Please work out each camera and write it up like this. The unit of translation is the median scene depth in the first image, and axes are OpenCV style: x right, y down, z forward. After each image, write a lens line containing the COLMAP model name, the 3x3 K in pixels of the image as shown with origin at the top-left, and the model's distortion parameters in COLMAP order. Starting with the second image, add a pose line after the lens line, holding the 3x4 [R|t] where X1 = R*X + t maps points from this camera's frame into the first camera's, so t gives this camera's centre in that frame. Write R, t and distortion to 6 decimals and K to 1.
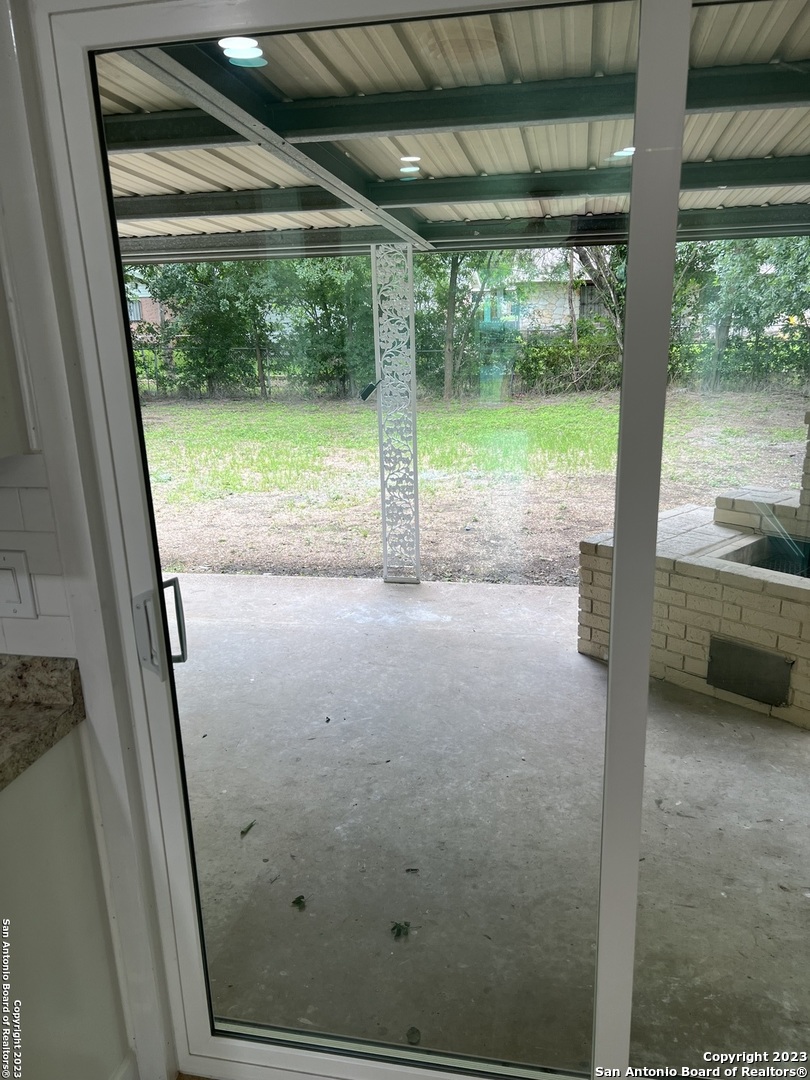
lens RADIAL K [[812.5, 0, 414.6], [0, 812.5, 541.9], [0, 0, 1]] dist [0.060404, -0.050446]
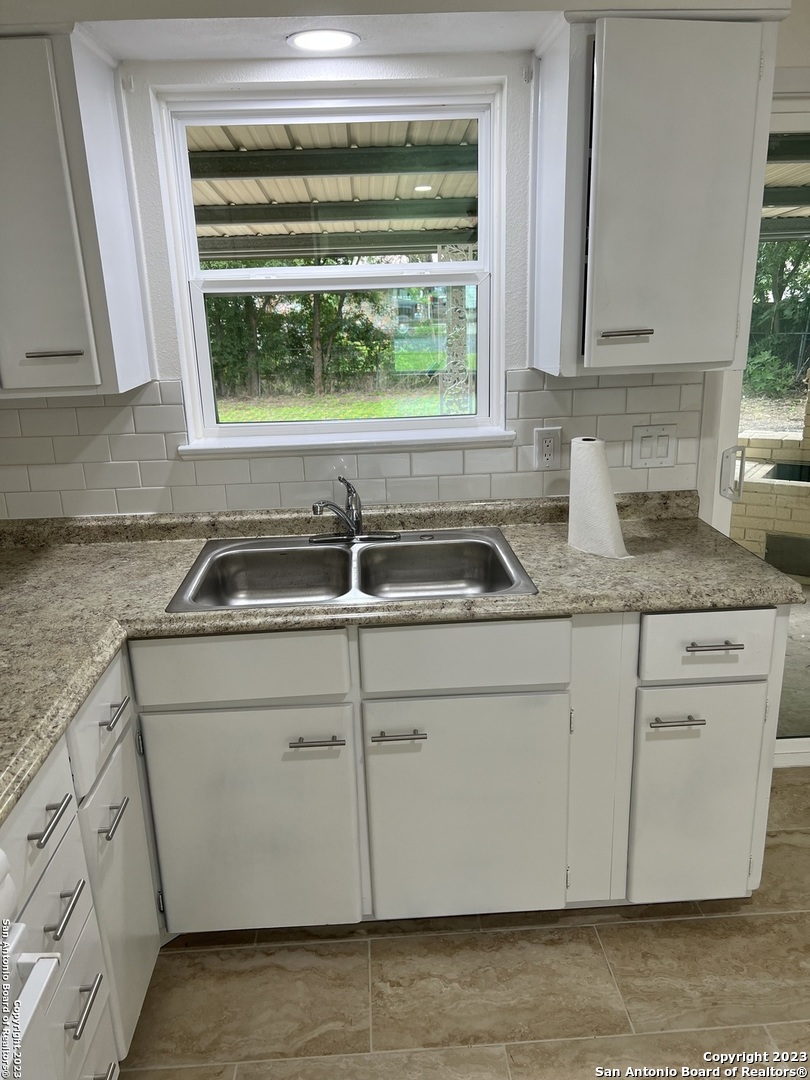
lens RADIAL K [[812.5, 0, 404.6], [0, 812.5, 541.3], [0, 0, 1]] dist [0.060404, -0.050446]
pose [[0.969174, -0.072316, 0.235527, -0.223026], [0.073450, 0.997291, 0.003966, 0.031679], [-0.235176, 0.013455, 0.971860, -0.076399]]
